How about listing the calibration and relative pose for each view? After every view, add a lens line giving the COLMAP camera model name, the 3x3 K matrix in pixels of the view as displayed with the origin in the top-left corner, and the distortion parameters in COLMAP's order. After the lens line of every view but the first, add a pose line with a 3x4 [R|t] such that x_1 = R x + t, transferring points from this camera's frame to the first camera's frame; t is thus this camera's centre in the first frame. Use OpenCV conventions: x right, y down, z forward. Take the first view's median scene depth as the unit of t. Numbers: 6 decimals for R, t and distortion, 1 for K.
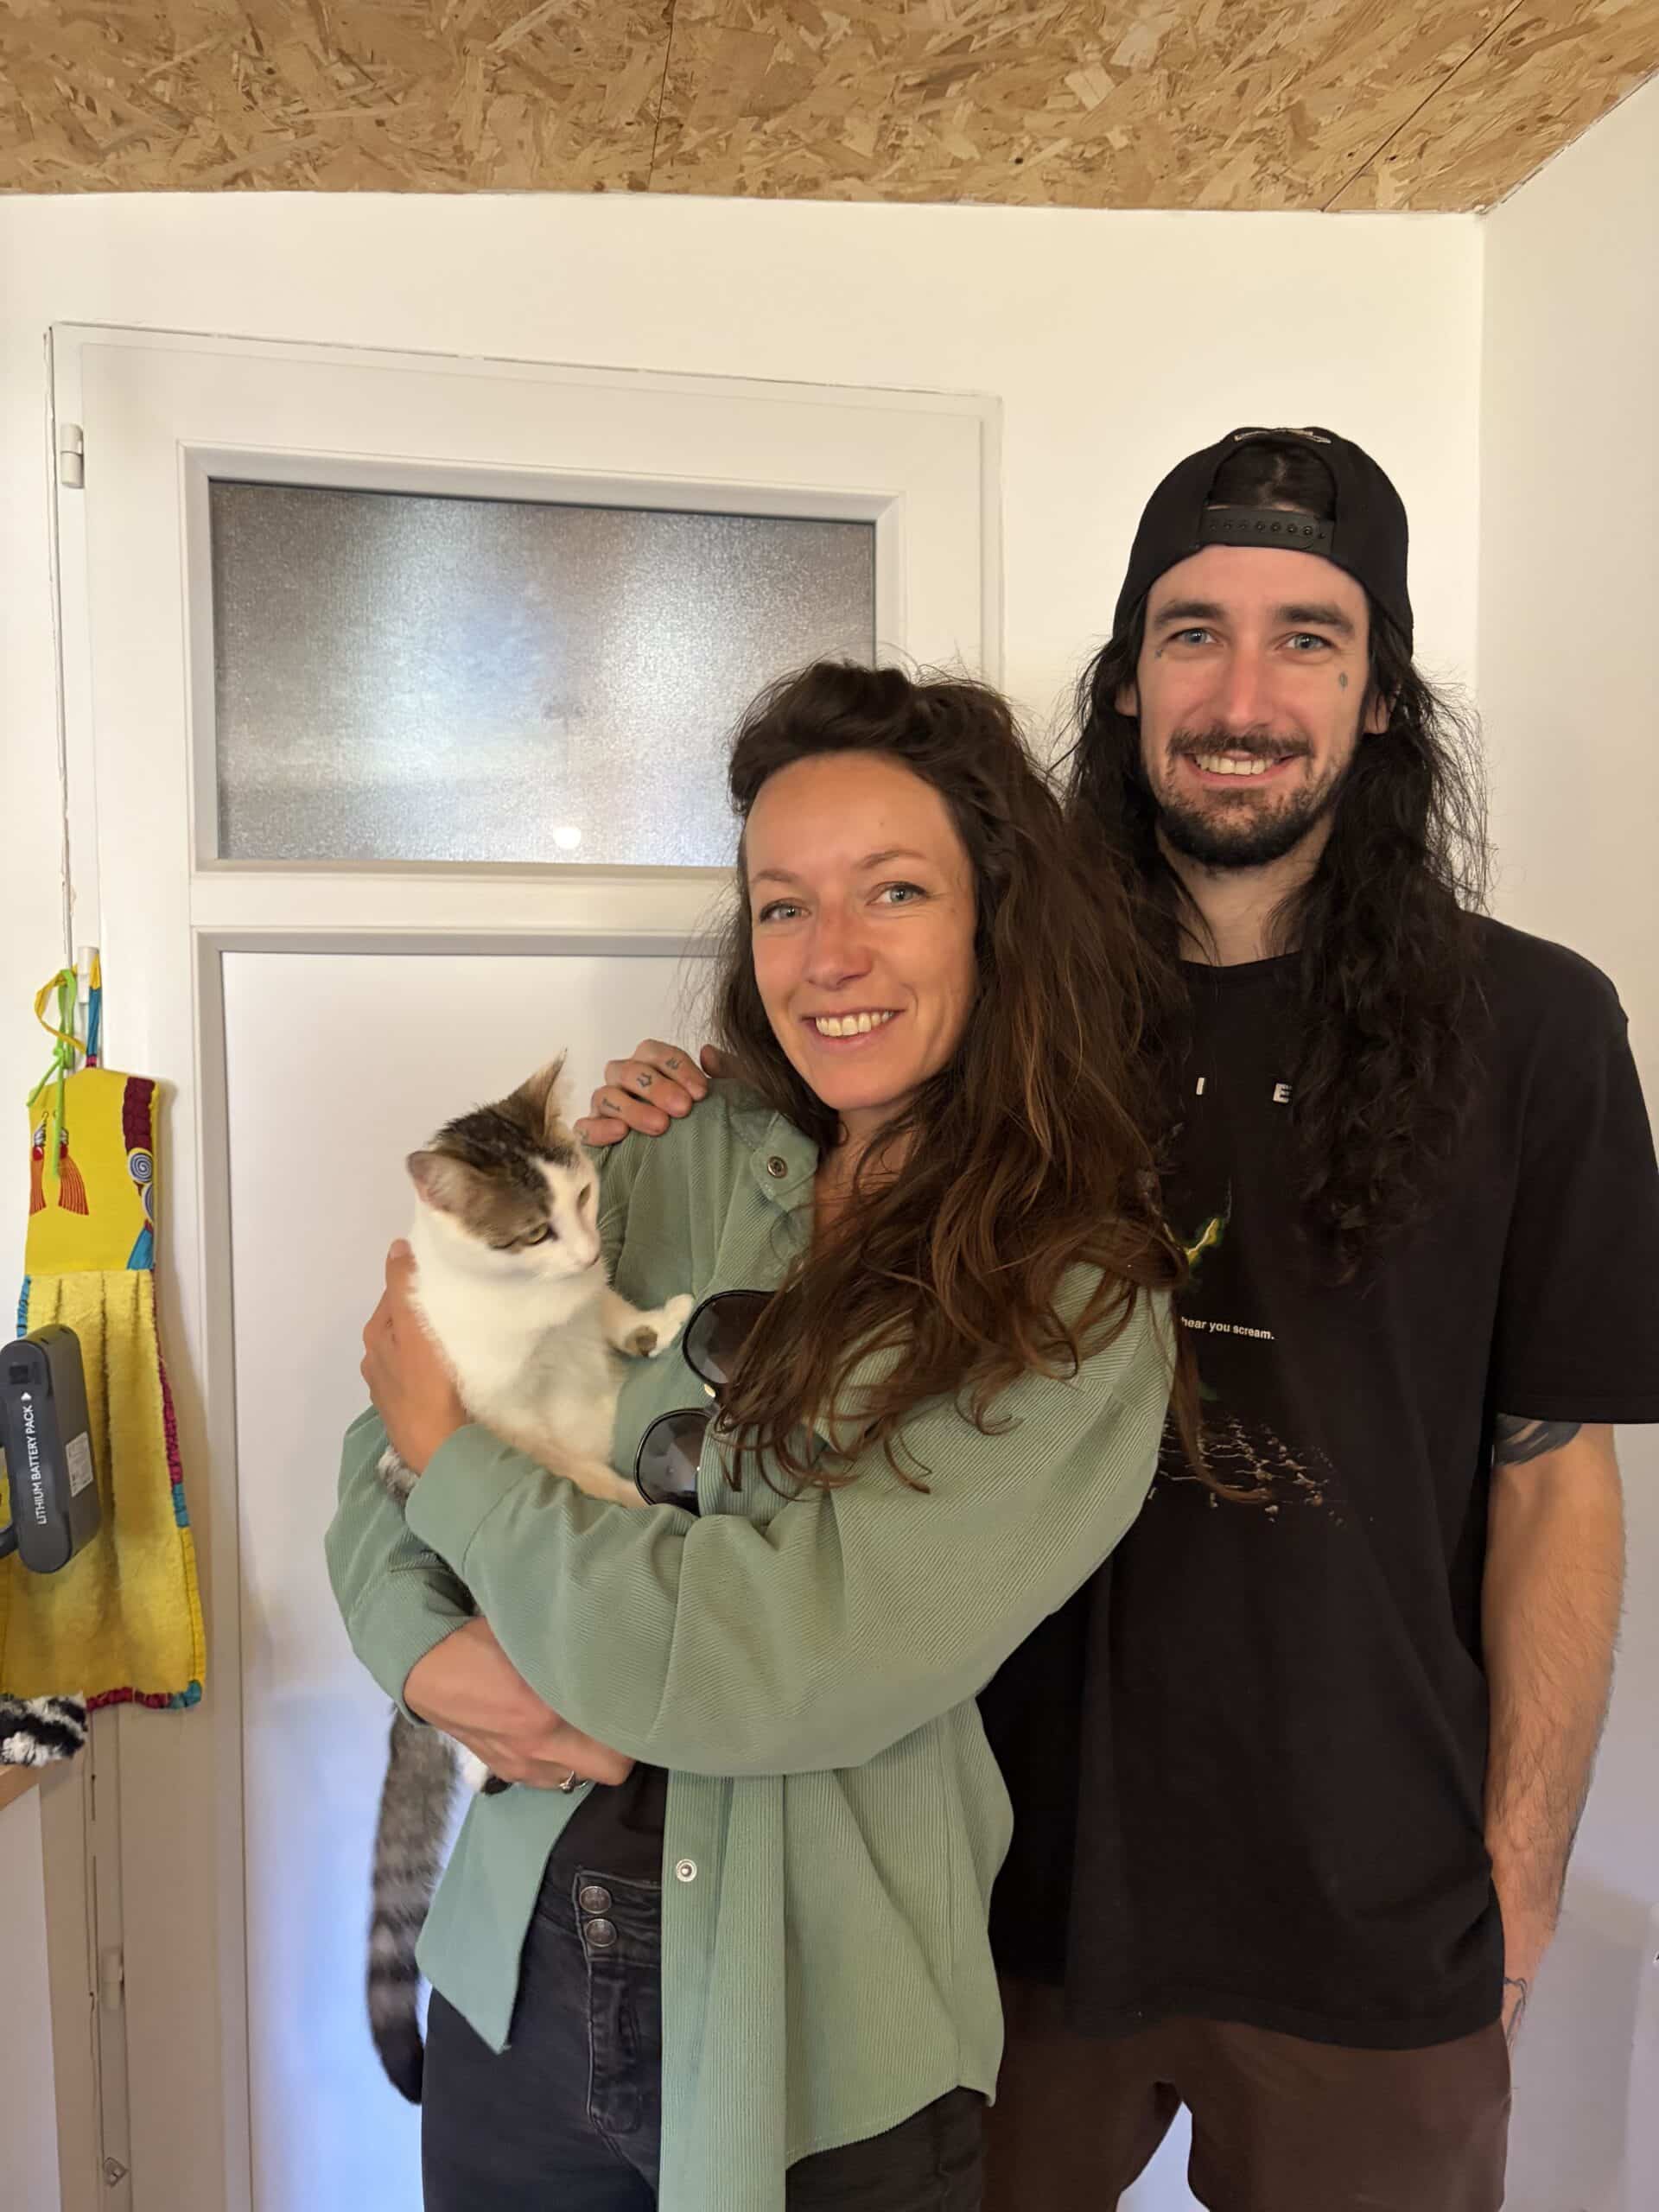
lens RADIAL K [[1719.1, 0, 823.5], [0, 1719.1, 1118.3], [0, 0, 1]] dist [0.064469, -0.076955]
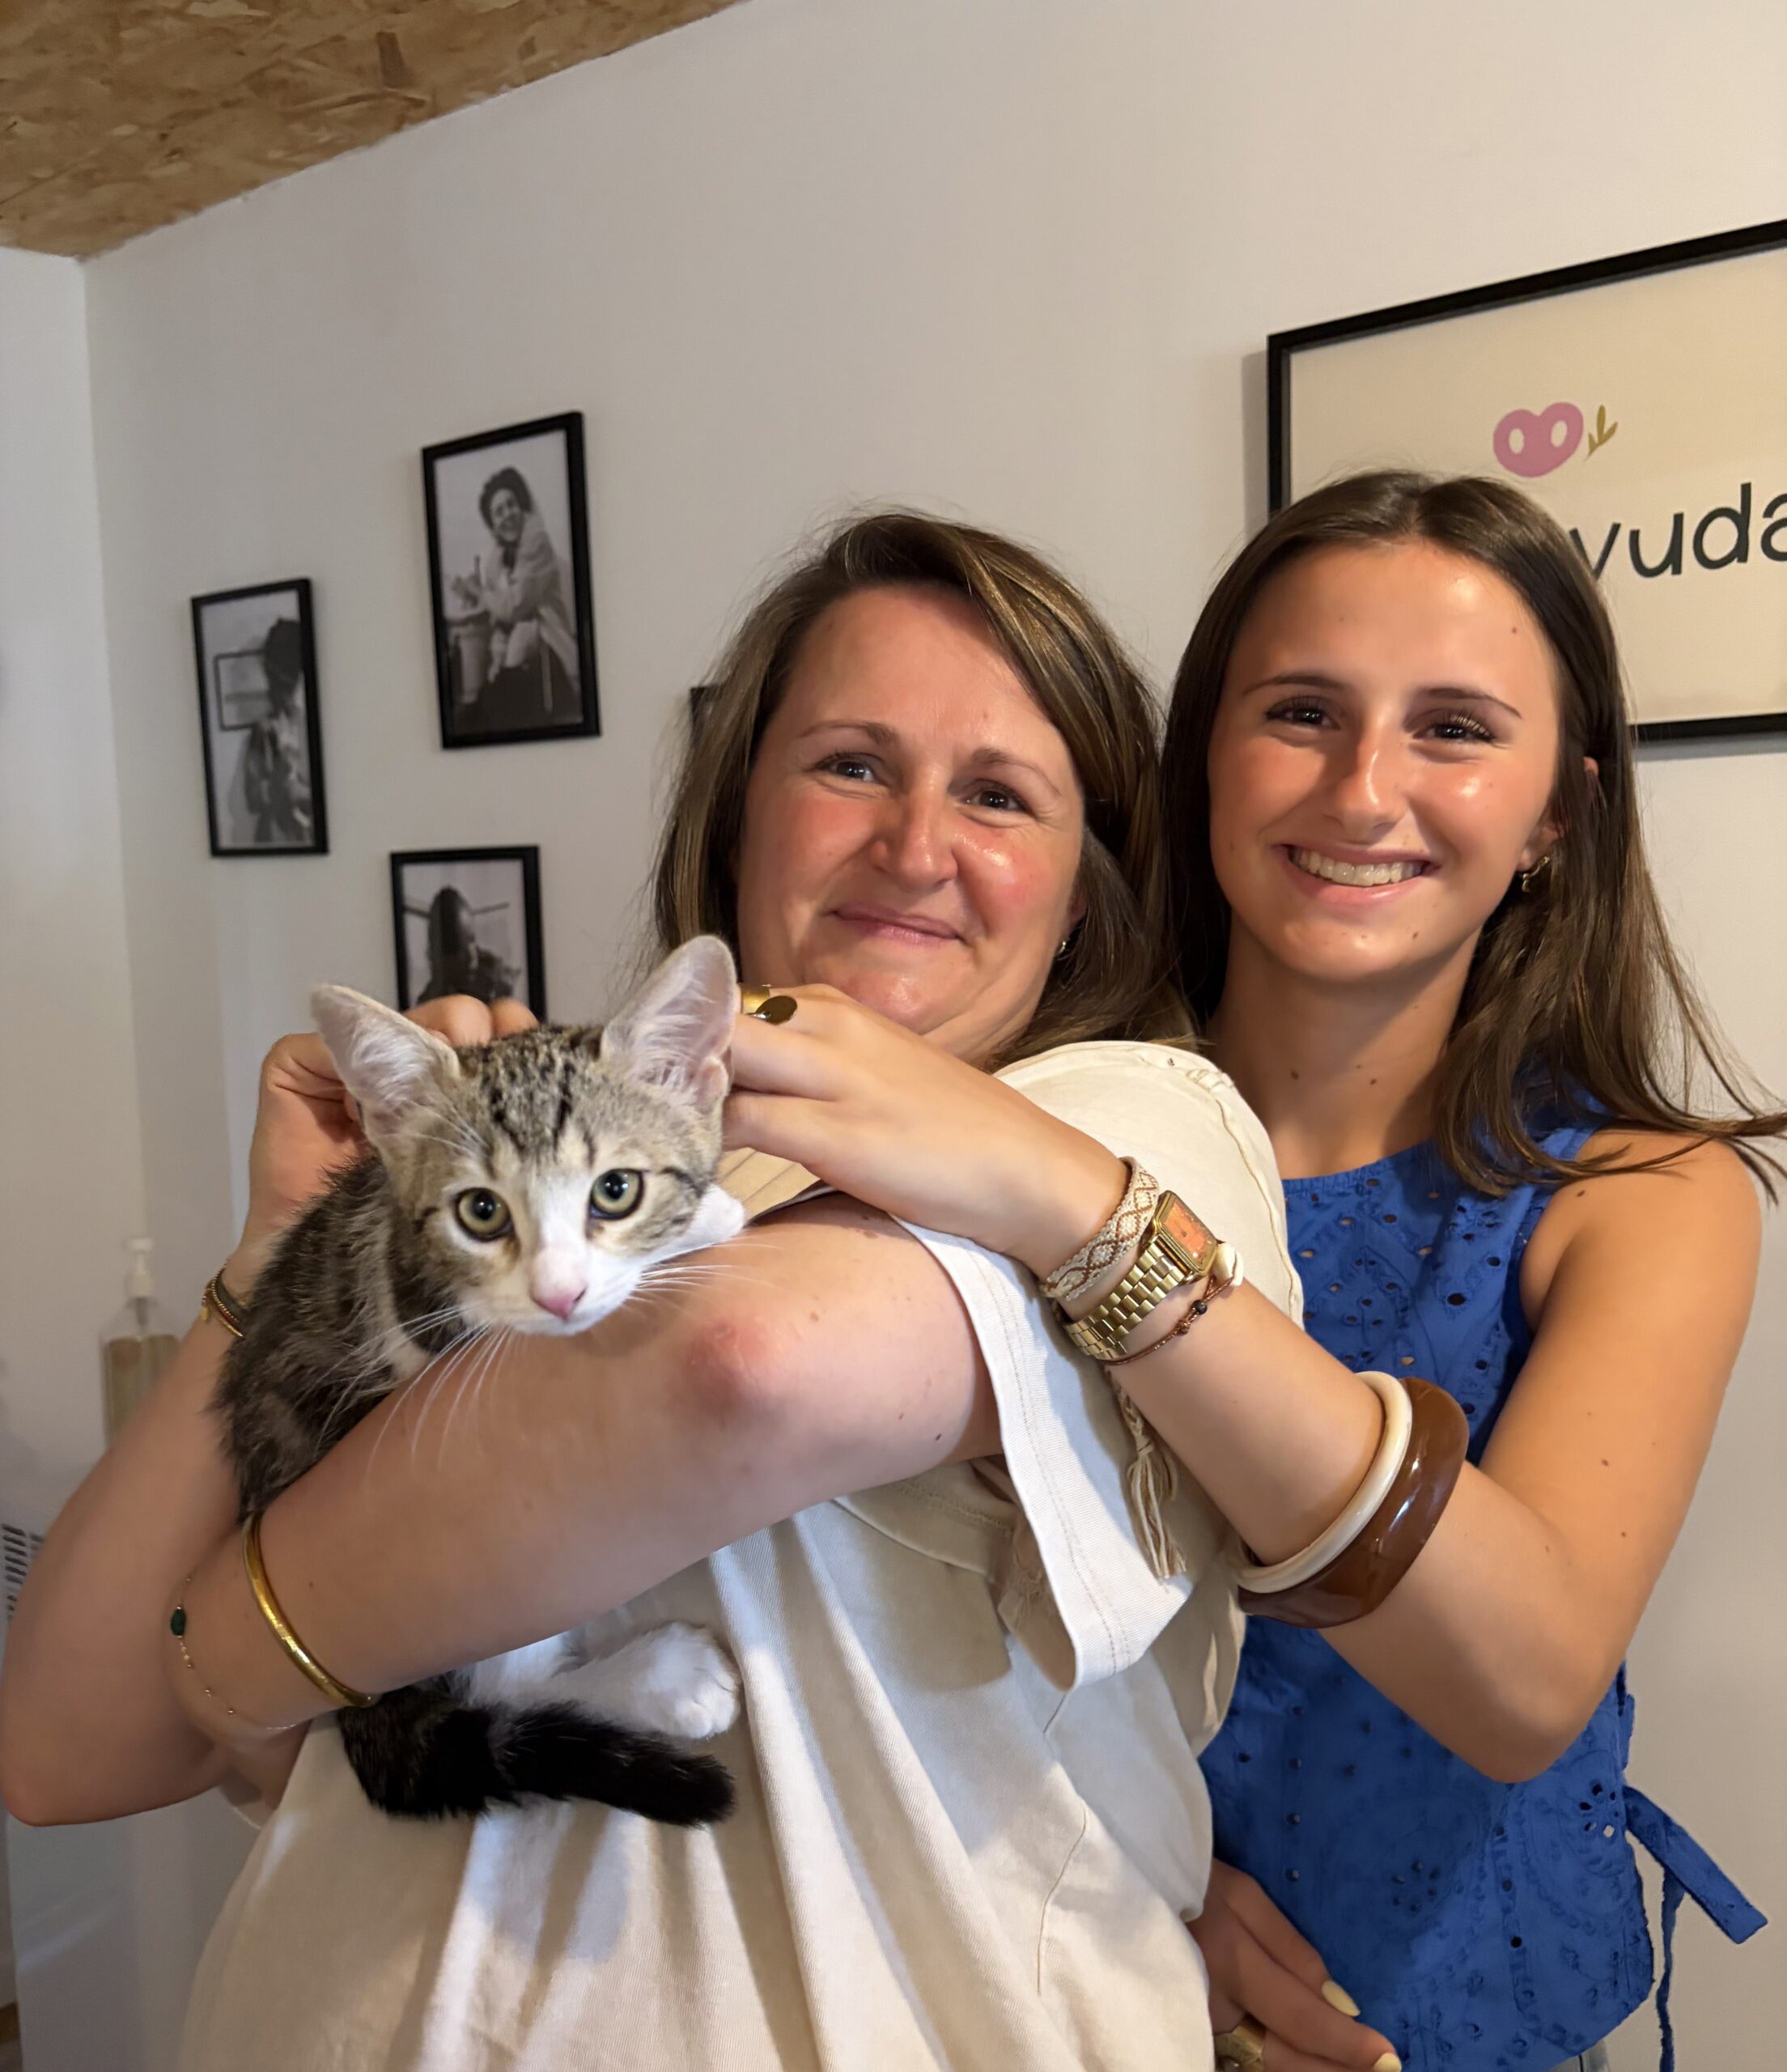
lens RADIAL K [[1865.3, 0, 880.1], [0, 1865.3, 1165.2], [0, 0, 1]] dist [-0.009125, 0.002641]
pose [[0.761214, -0.092335, 0.641894, -0.116139], [0.029369, 0.993705, 0.108114, -0.008157], [-0.647836, -0.063446, 0.759133, -0.492154]]
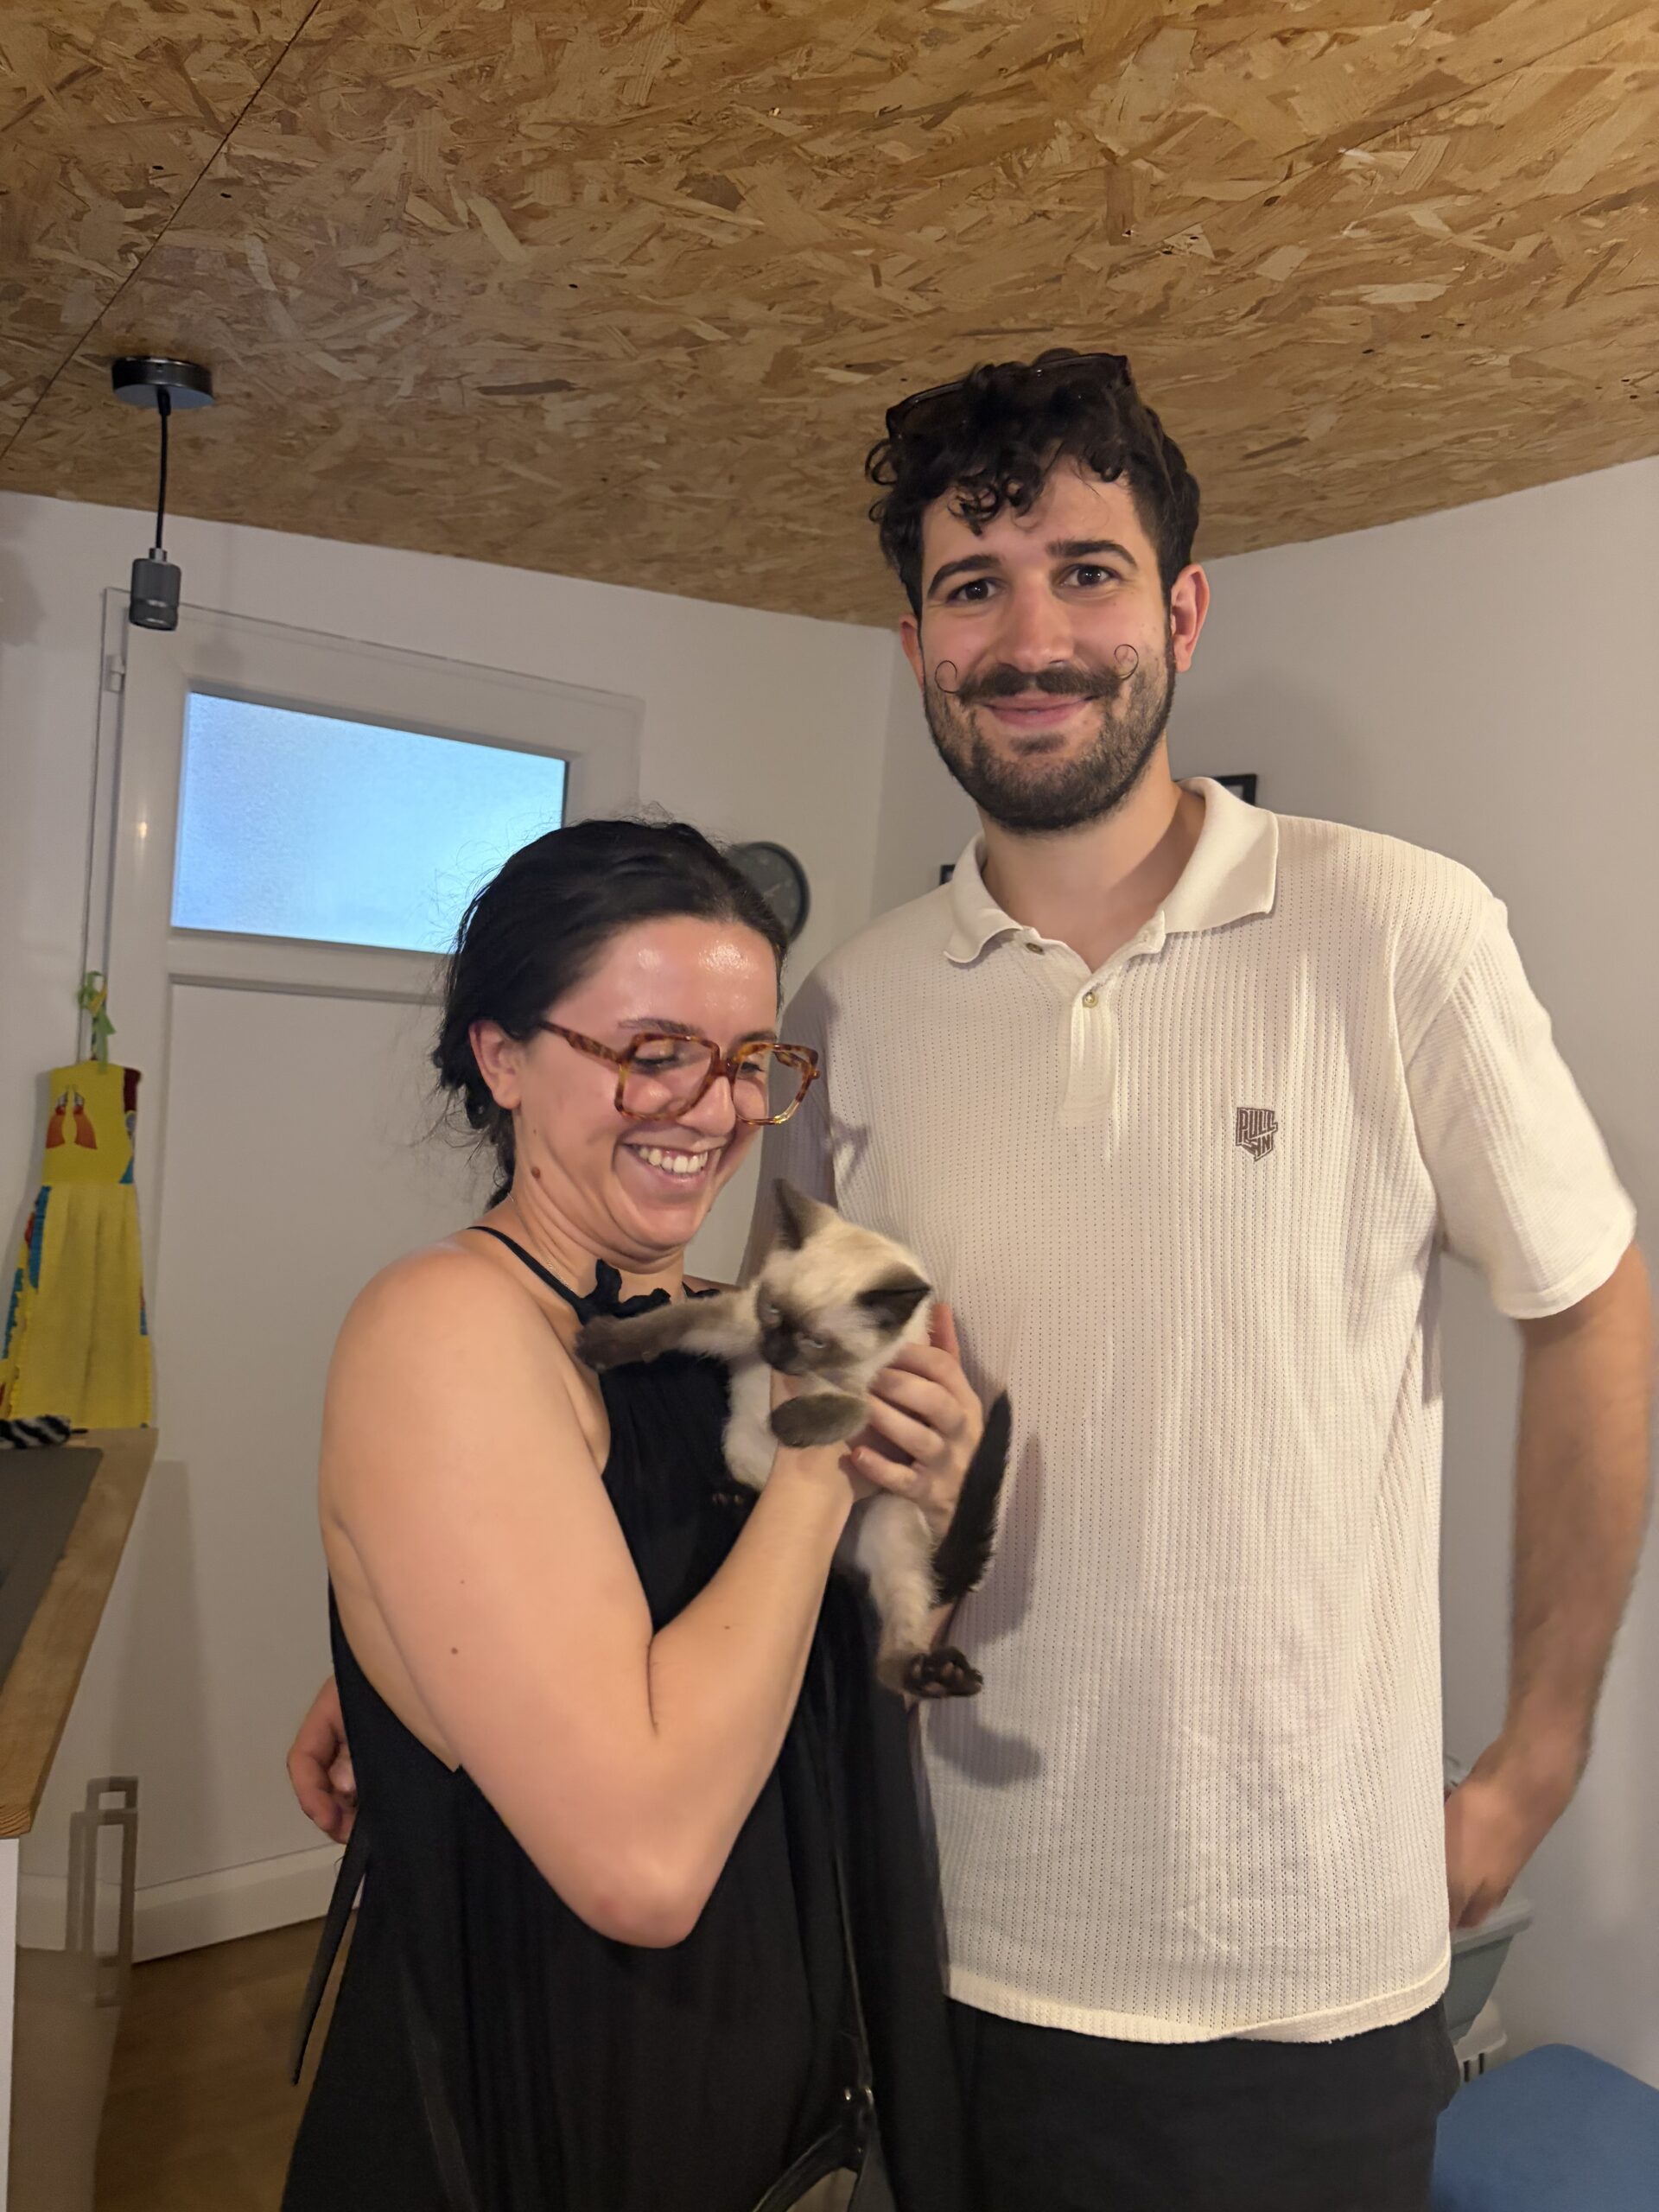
lens RADIAL K [[1711.7, 0, 829.5], [0, 1711.7, 1106.0], [0, 0, 1]] dist [0.042955, 0.004976]
pose [[0.911999, 0.070385, 0.404108, -0.442491], [-0.080477, 0.996724, 0.008019, -0.042763], [-0.402220, -0.039835, 0.914676, -0.746991]]
